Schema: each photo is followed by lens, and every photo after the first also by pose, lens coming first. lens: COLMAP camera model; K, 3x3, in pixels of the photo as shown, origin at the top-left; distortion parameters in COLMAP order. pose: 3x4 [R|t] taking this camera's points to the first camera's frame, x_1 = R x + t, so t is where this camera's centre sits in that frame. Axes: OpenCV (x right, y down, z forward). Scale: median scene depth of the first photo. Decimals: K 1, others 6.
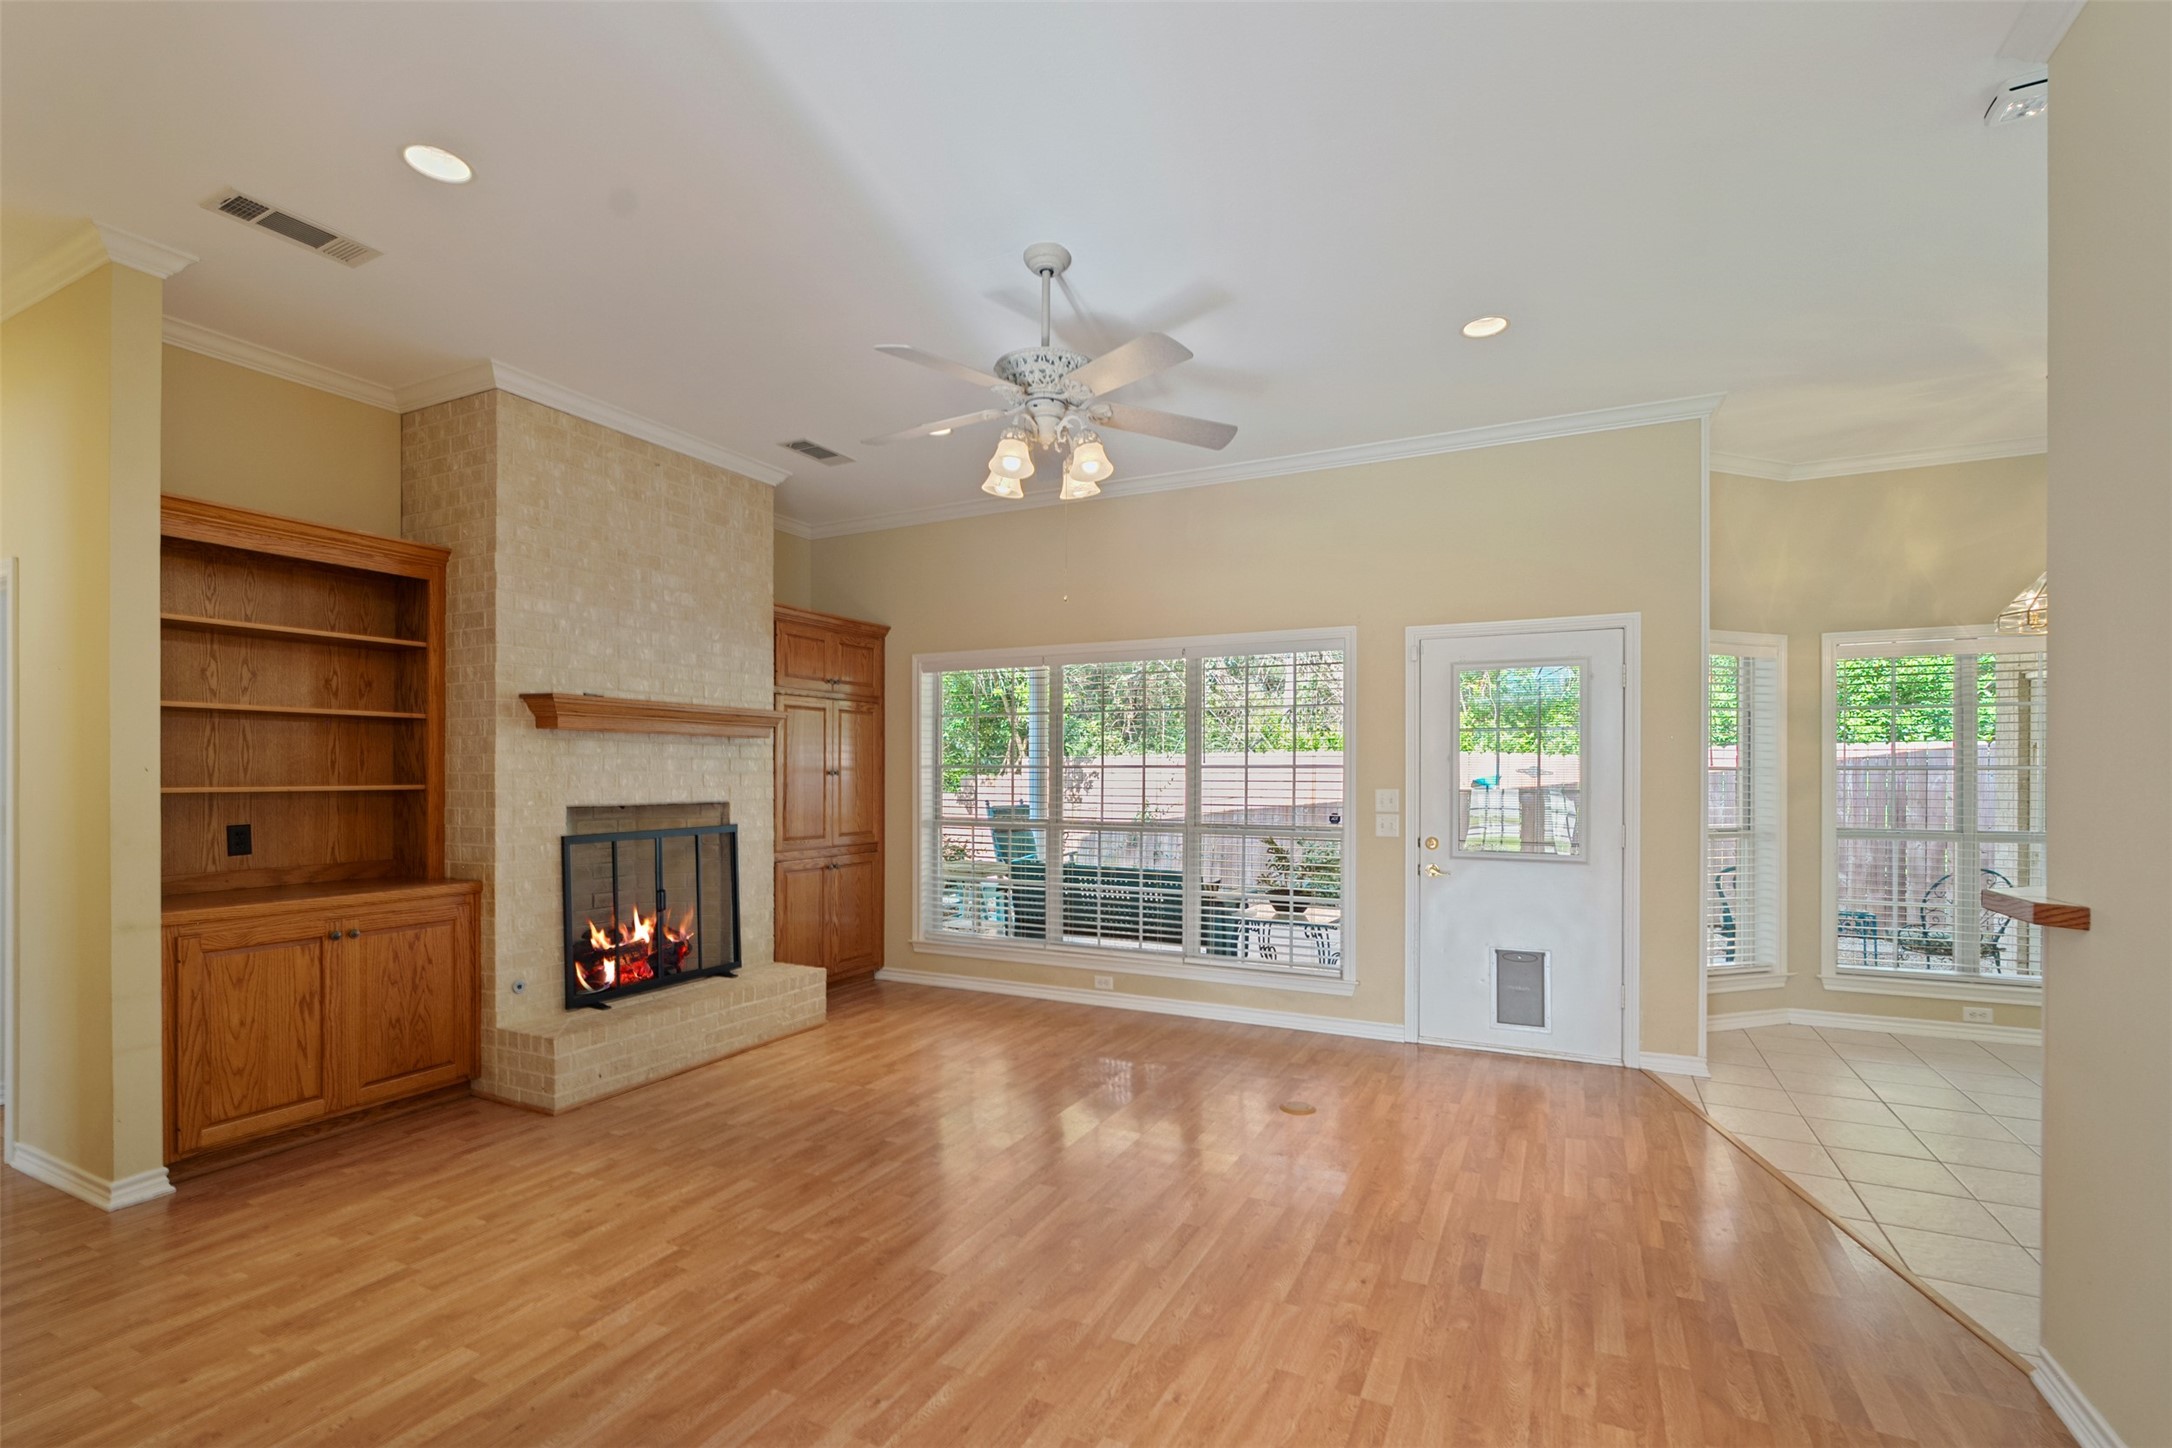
lens RADIAL K [[973.9, 0, 1091.2], [0, 973.9, 776.4], [0, 0, 1]] dist [-0.002240, -0.000419]
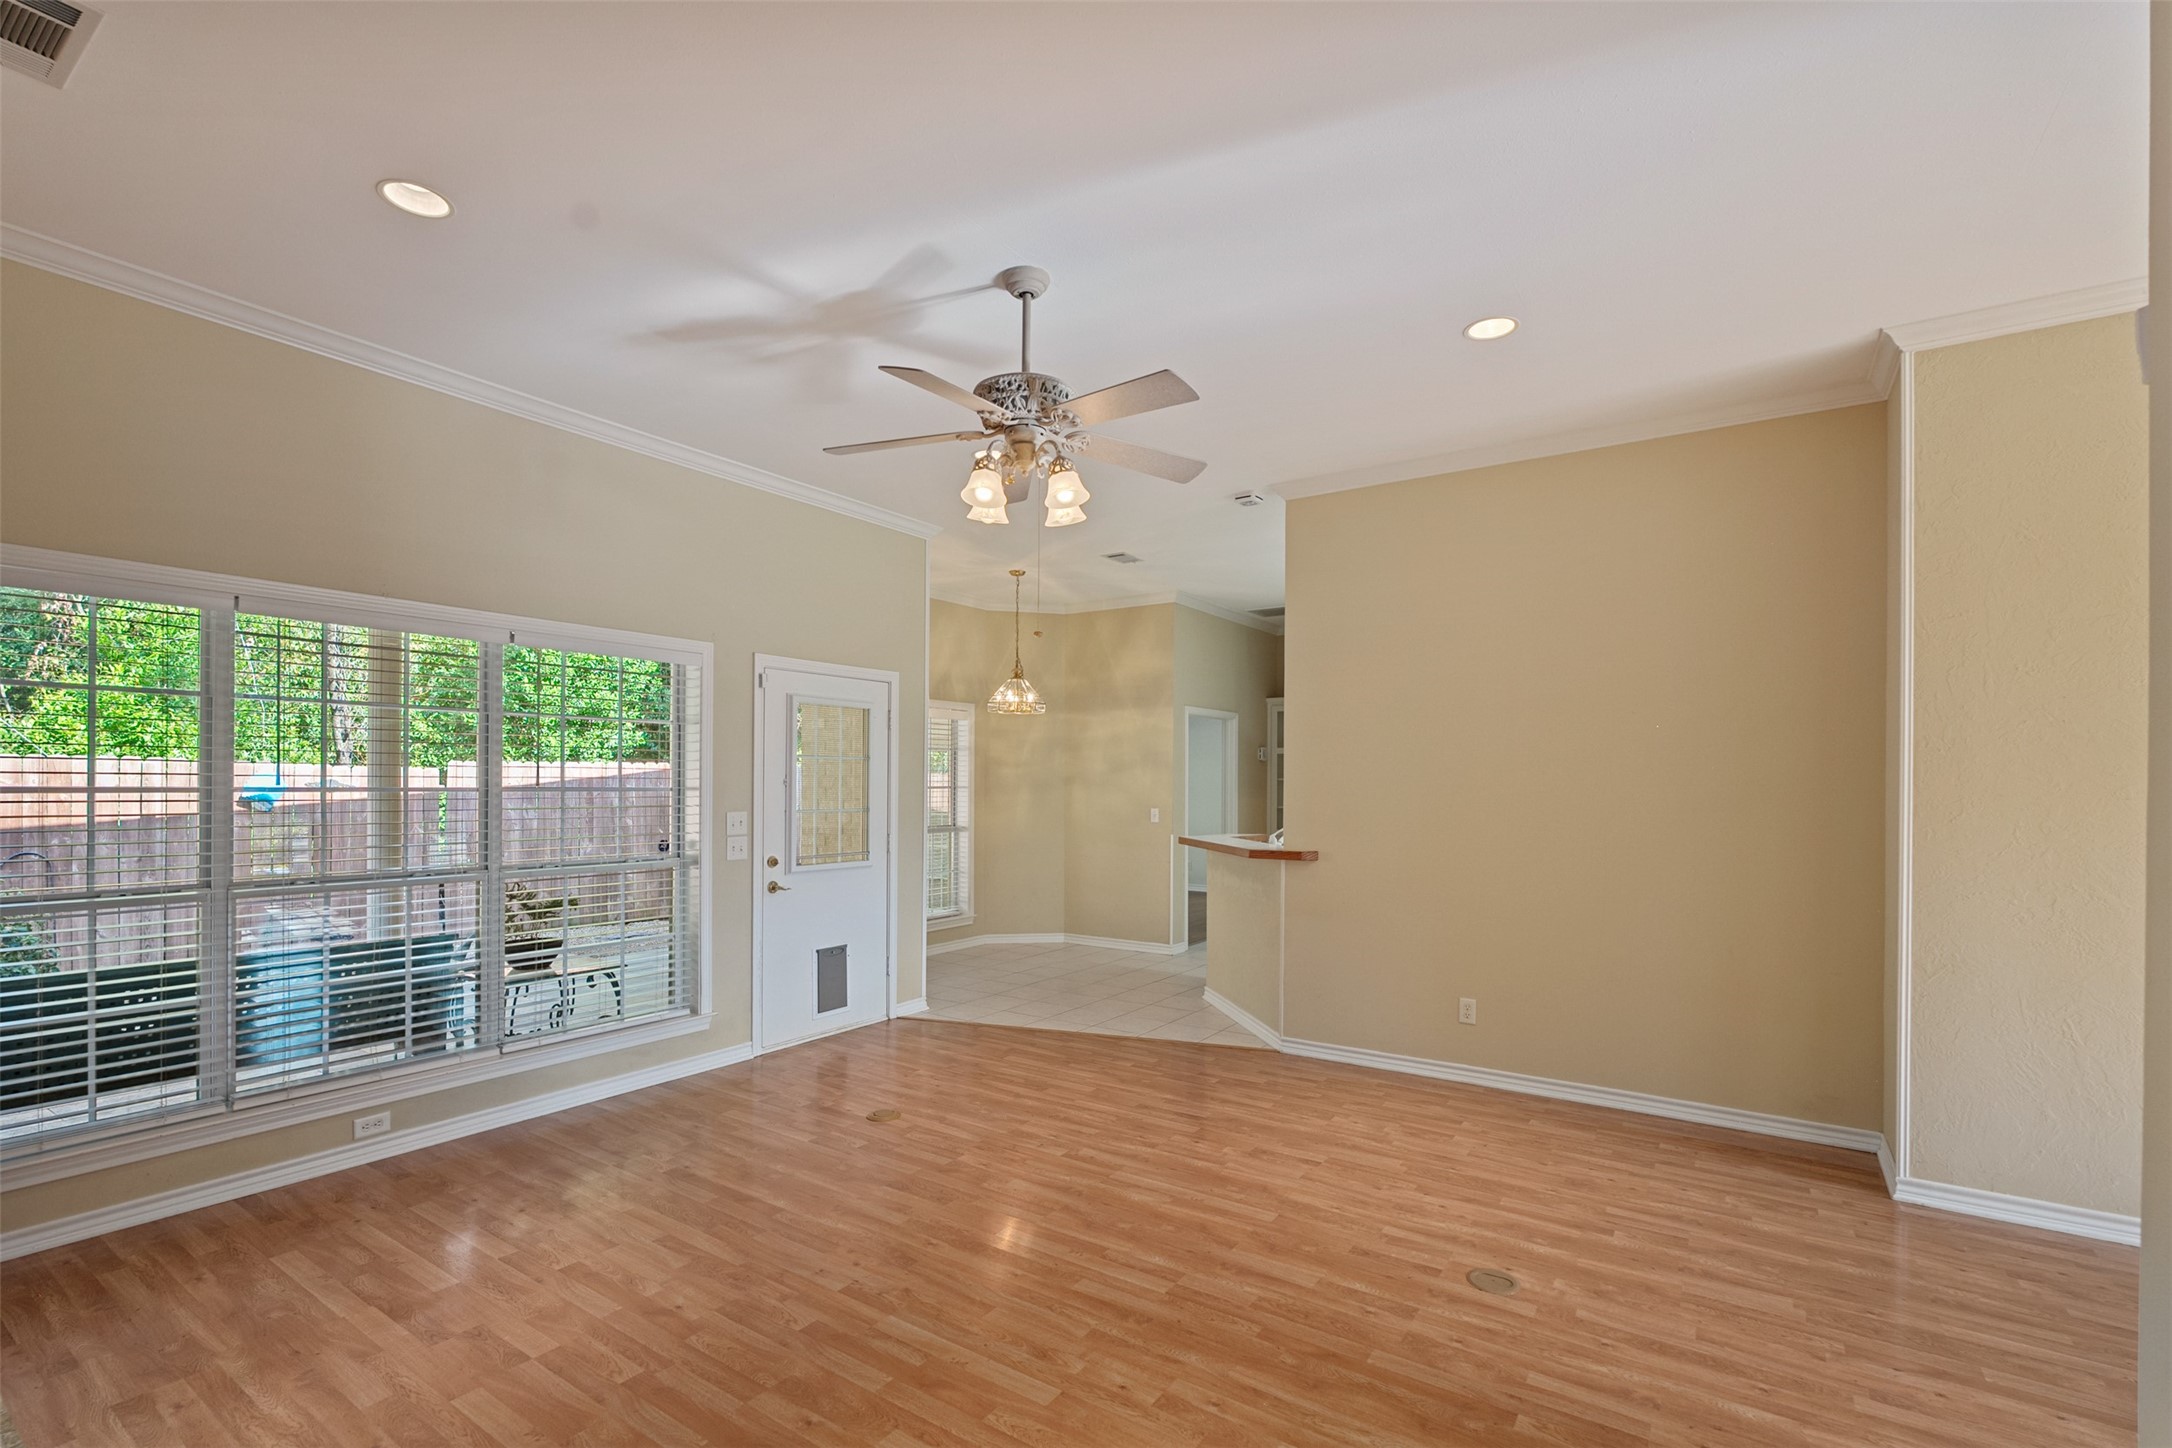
lens RADIAL K [[973.9, 0, 1091.2], [0, 973.9, 776.4], [0, 0, 1]] dist [-0.002240, -0.000419]
pose [[0.123352, 0.008464, 0.992327, -0.734320], [-0.003376, 0.999961, -0.008109, -0.019270], [-0.992357, -0.002350, 0.123376, 0.580676]]
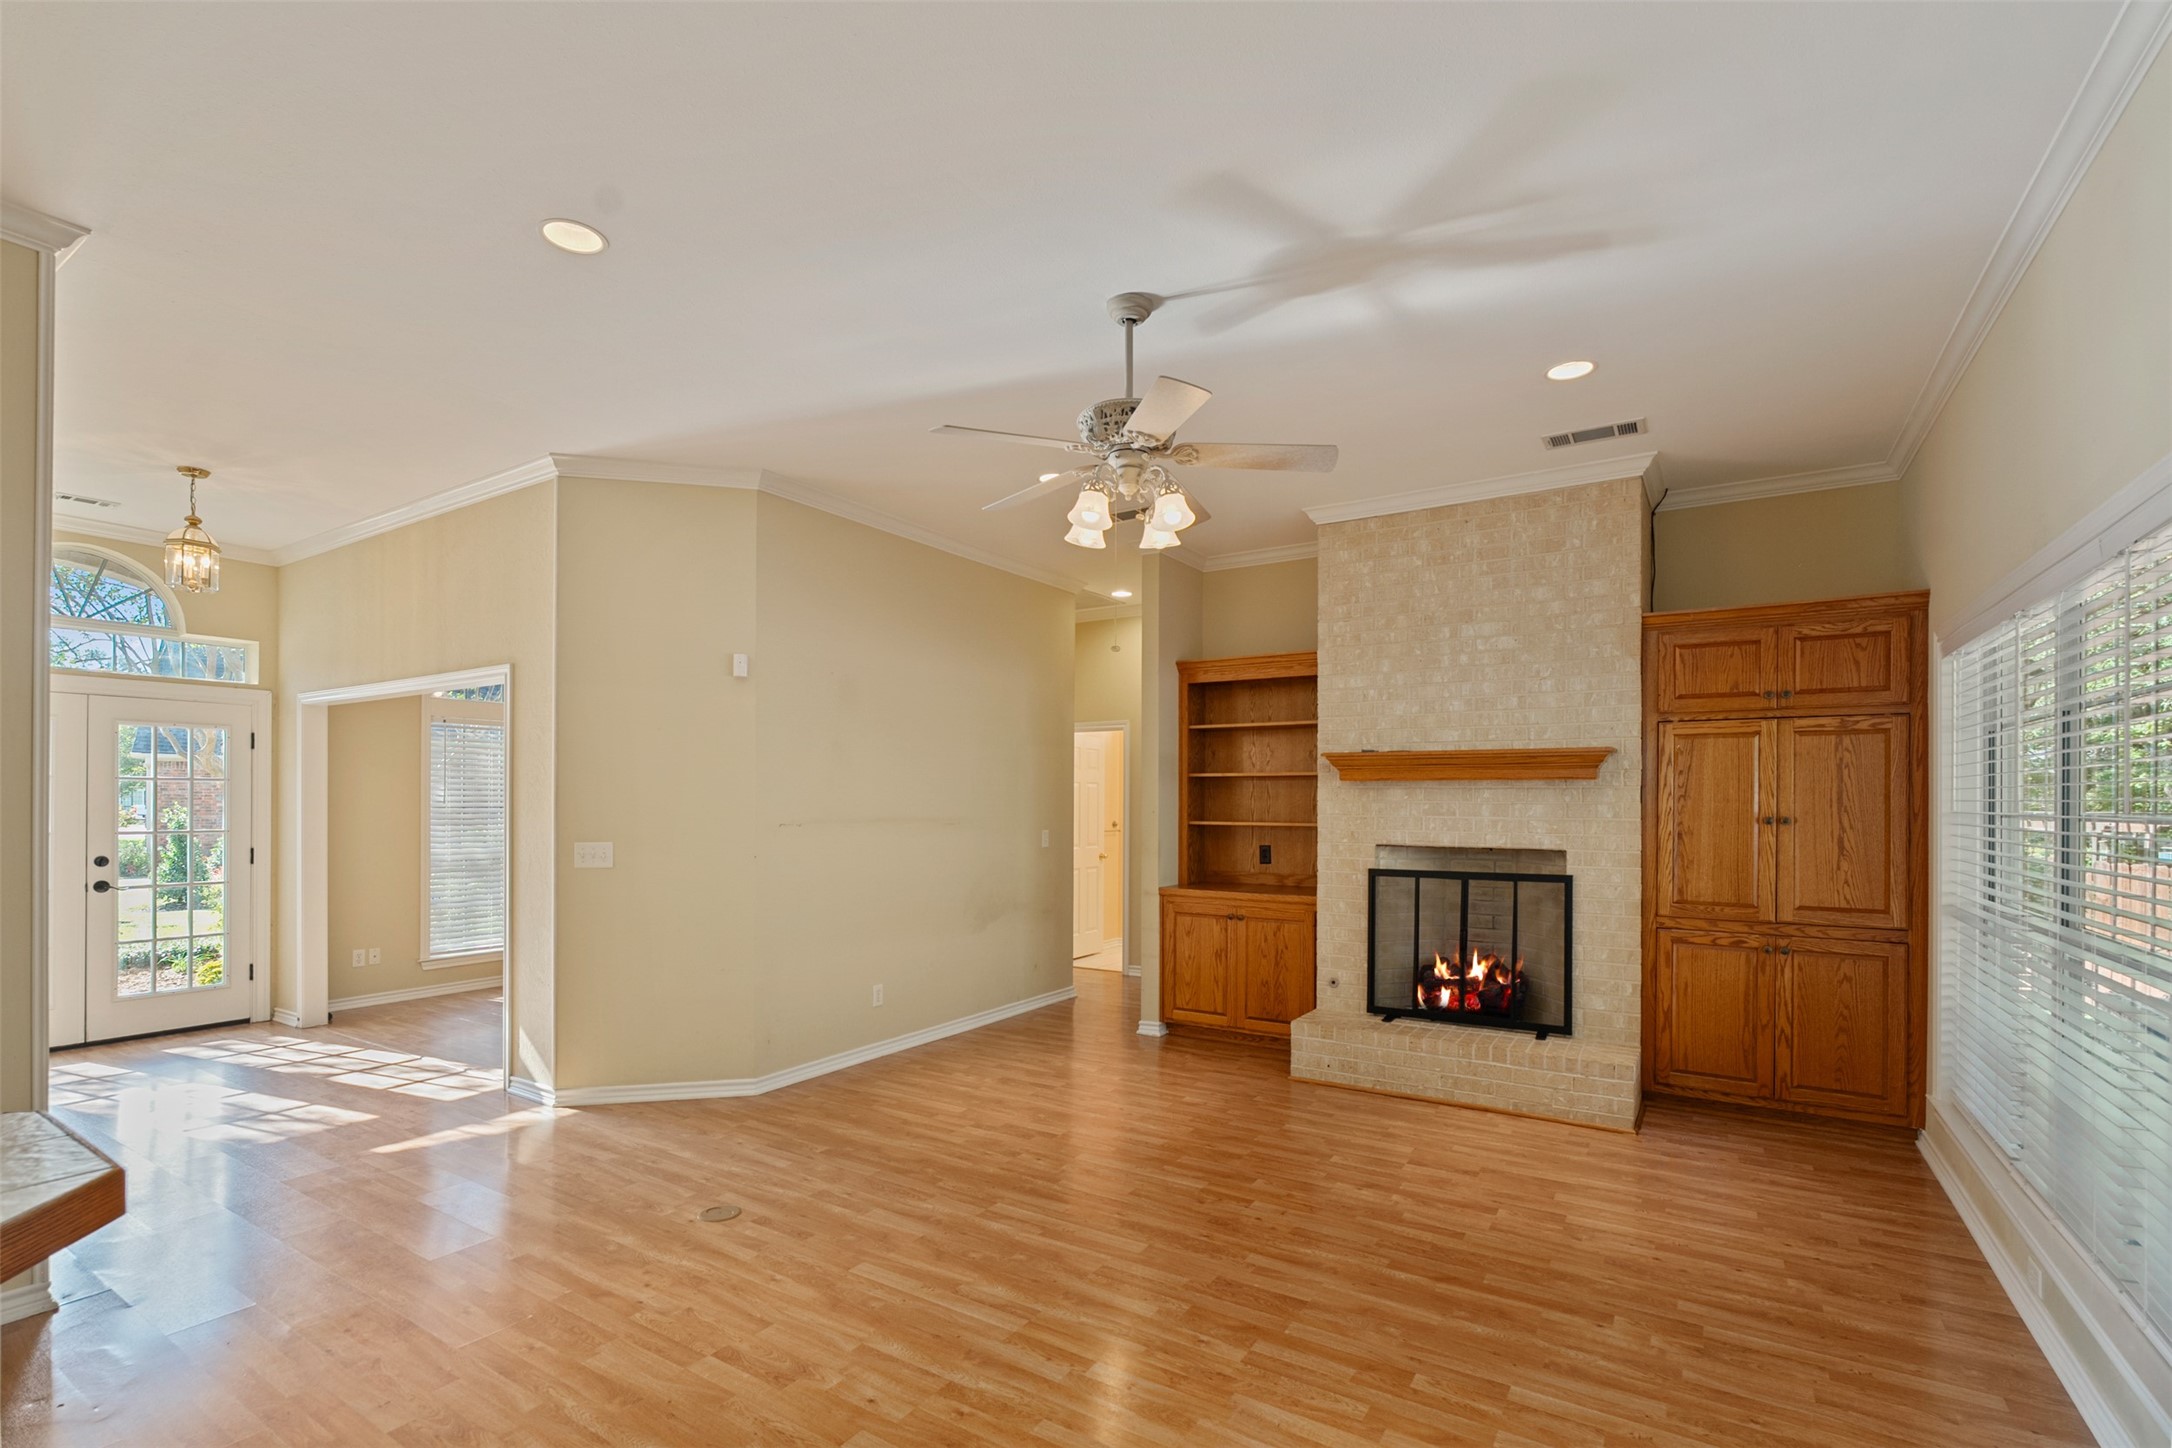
lens RADIAL K [[976.0, 0, 1093.7], [0, 976.0, 804.0], [0, 0, 1]] dist [-0.001820, -0.000083]
pose [[-0.101576, 0.002547, -0.994825, 0.683277], [-0.007345, 0.999968, 0.003310, -0.020188], [0.994801, 0.007643, -0.101554, 0.766607]]
